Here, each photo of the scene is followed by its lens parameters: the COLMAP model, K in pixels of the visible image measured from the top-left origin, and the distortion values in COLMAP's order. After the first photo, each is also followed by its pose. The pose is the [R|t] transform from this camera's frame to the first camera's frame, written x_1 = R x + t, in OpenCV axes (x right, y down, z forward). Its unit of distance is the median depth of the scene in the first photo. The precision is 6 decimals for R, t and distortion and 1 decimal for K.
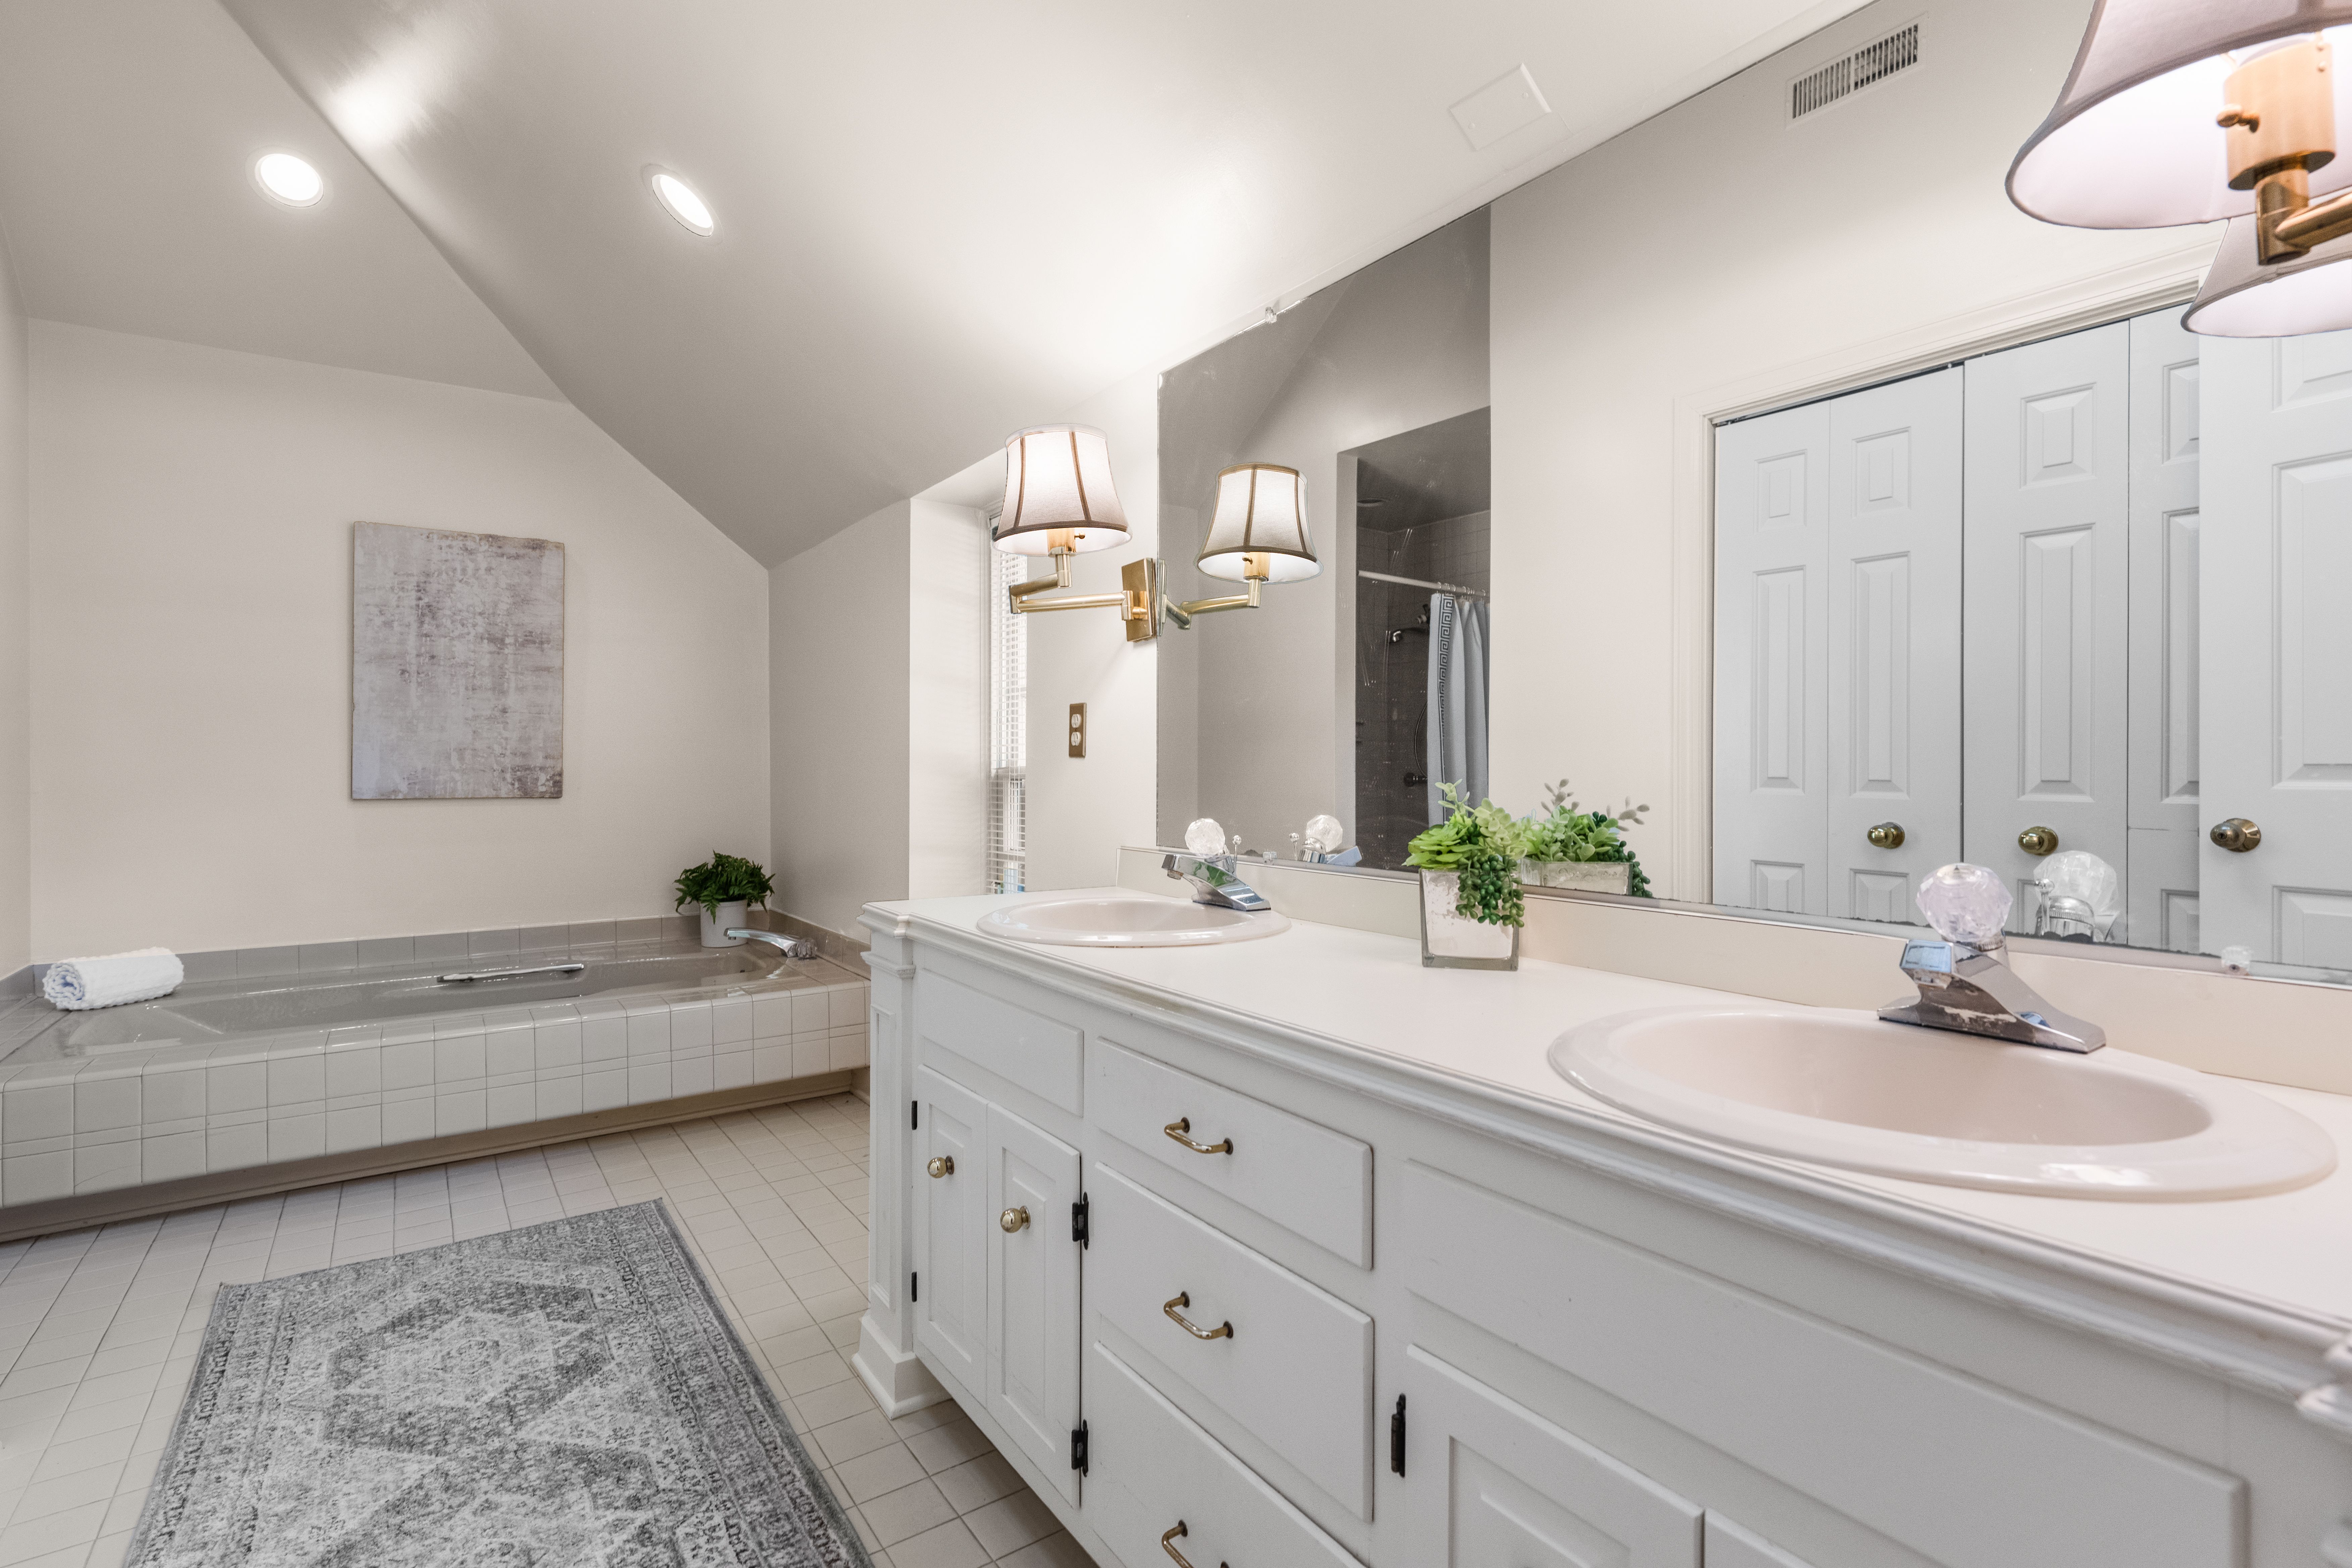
lens RADIAL K [[1116.8, 0, 1169.8], [0, 1116.8, 764.8], [0, 0, 1]] dist [-0.001633, 0.000539]
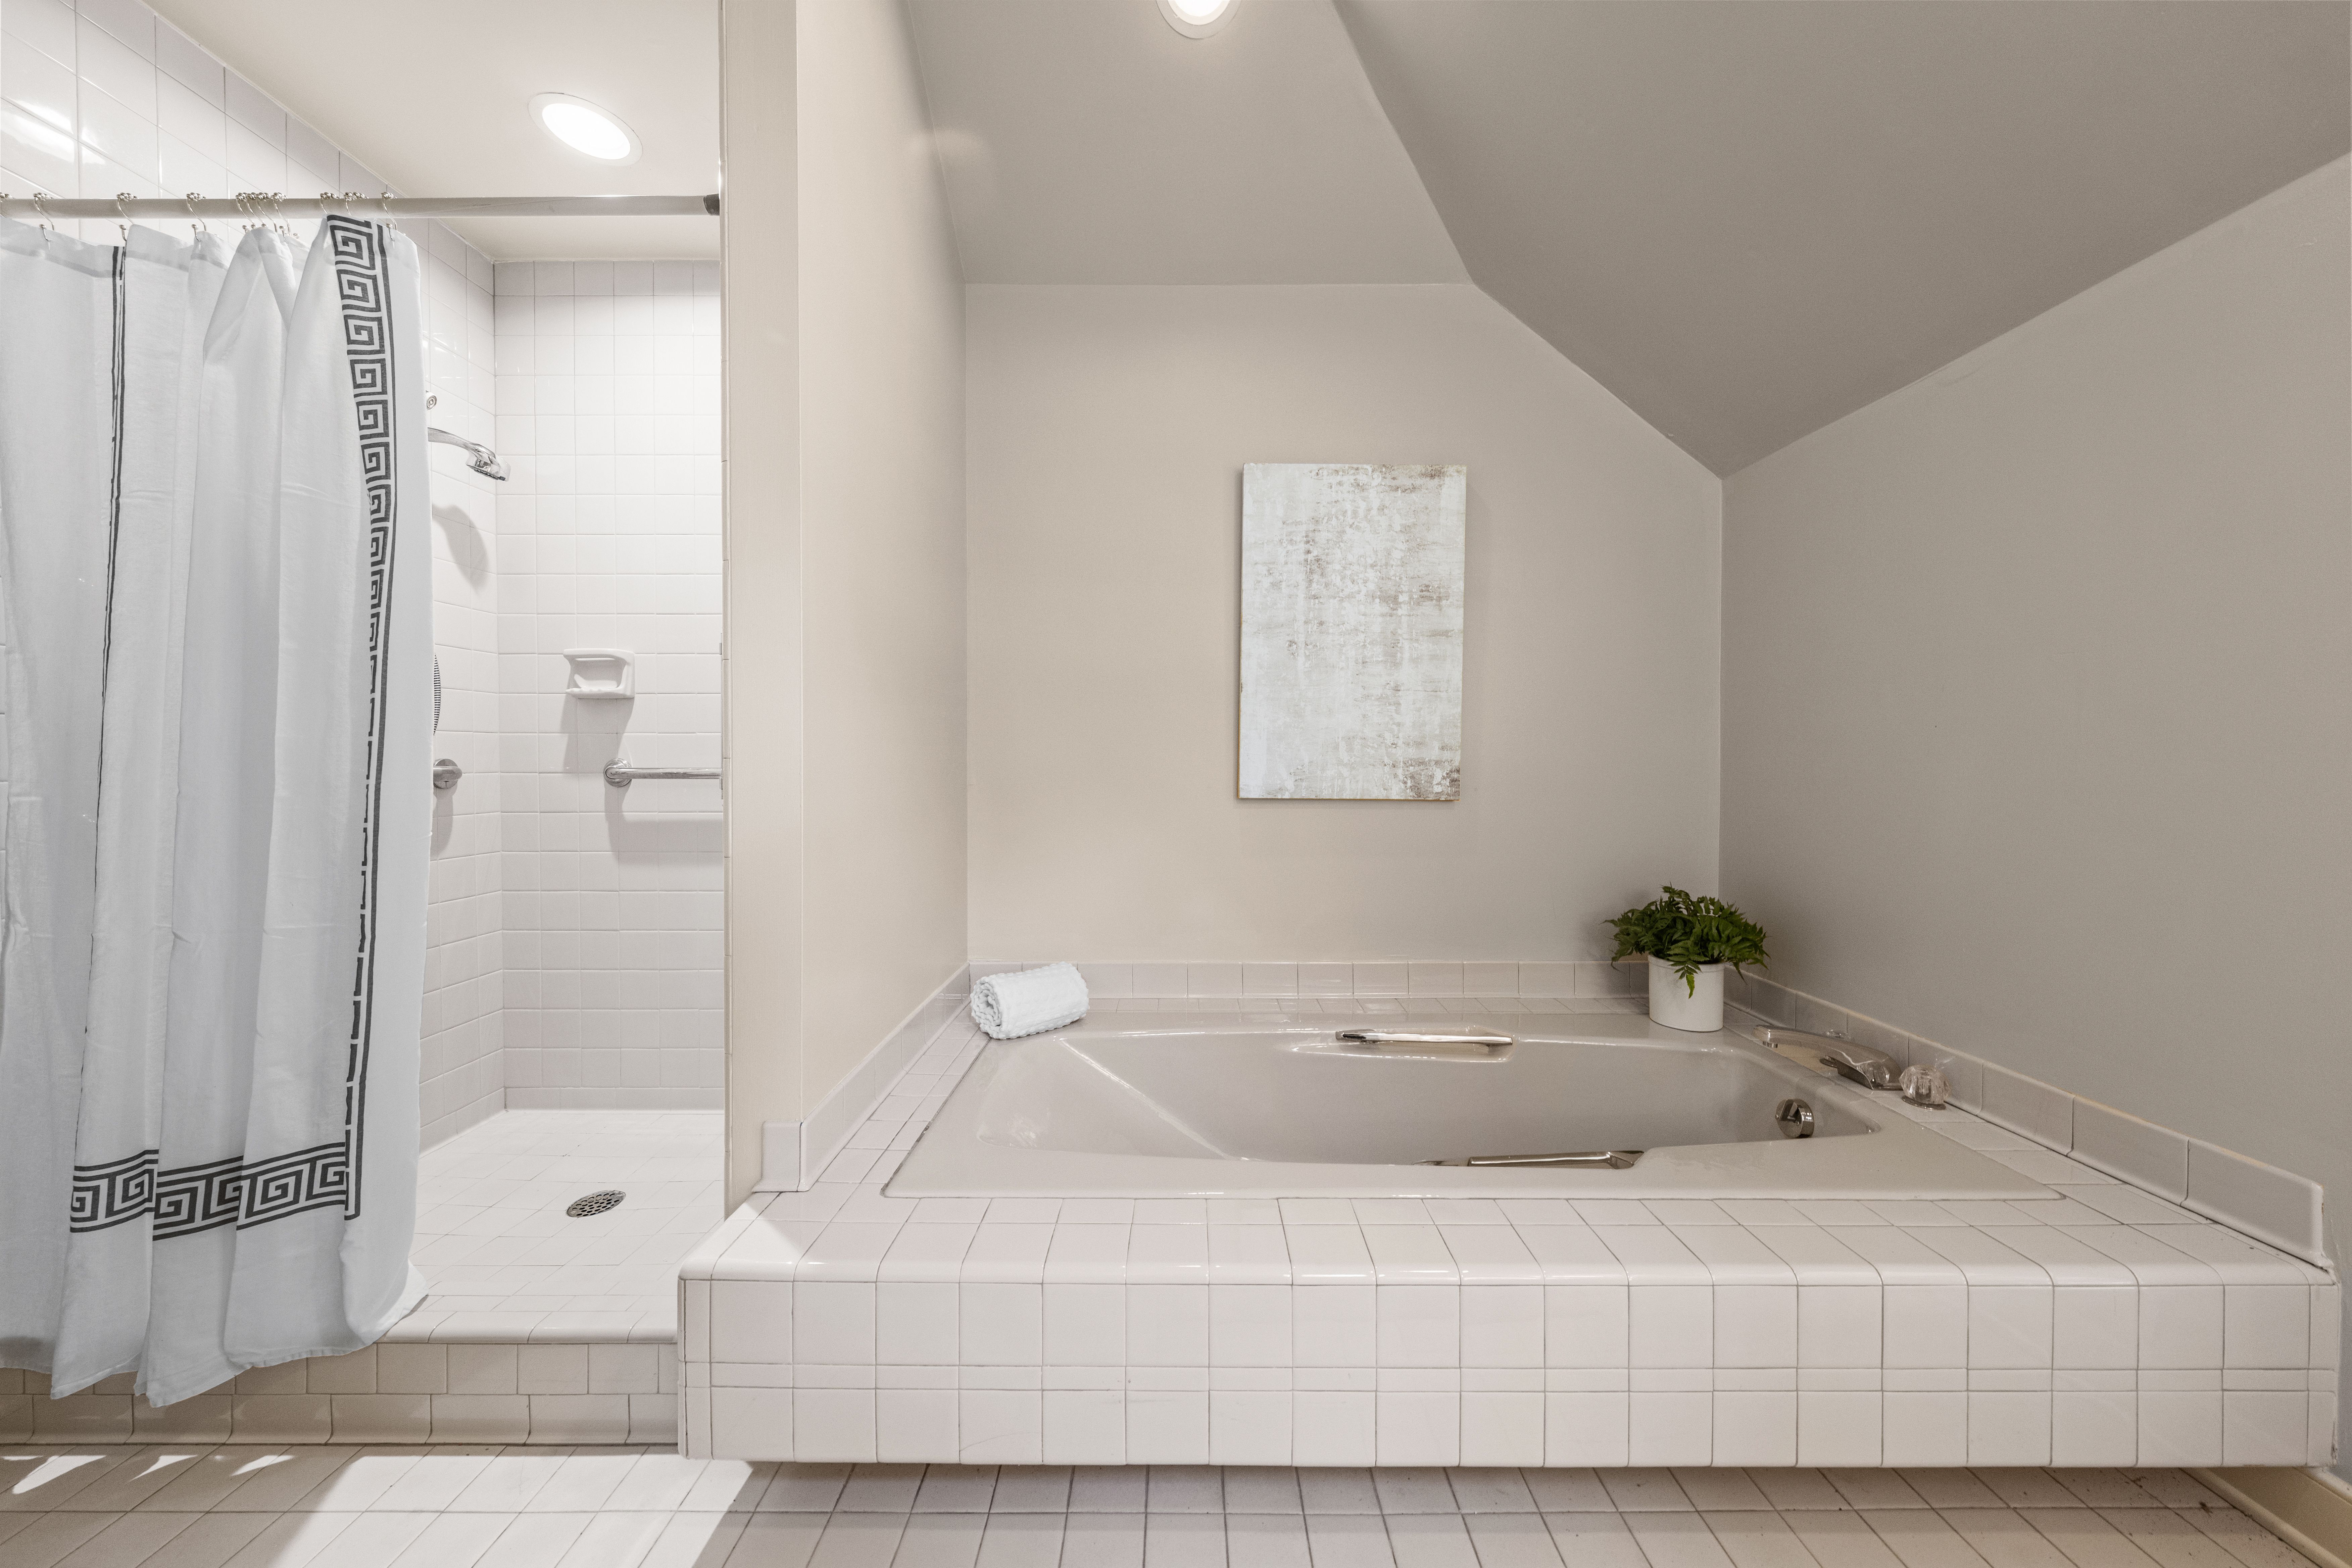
lens RADIAL K [[853.6, 0, 1176.2], [0, 853.6, 771.2], [0, 0, 1]] dist [-0.000356, -0.000025]
pose [[0.818746, 0.010067, -0.574067, -0.386280], [-0.001826, 0.999887, 0.014930, 0.000841], [0.574152, -0.011176, 0.818672, 0.428918]]
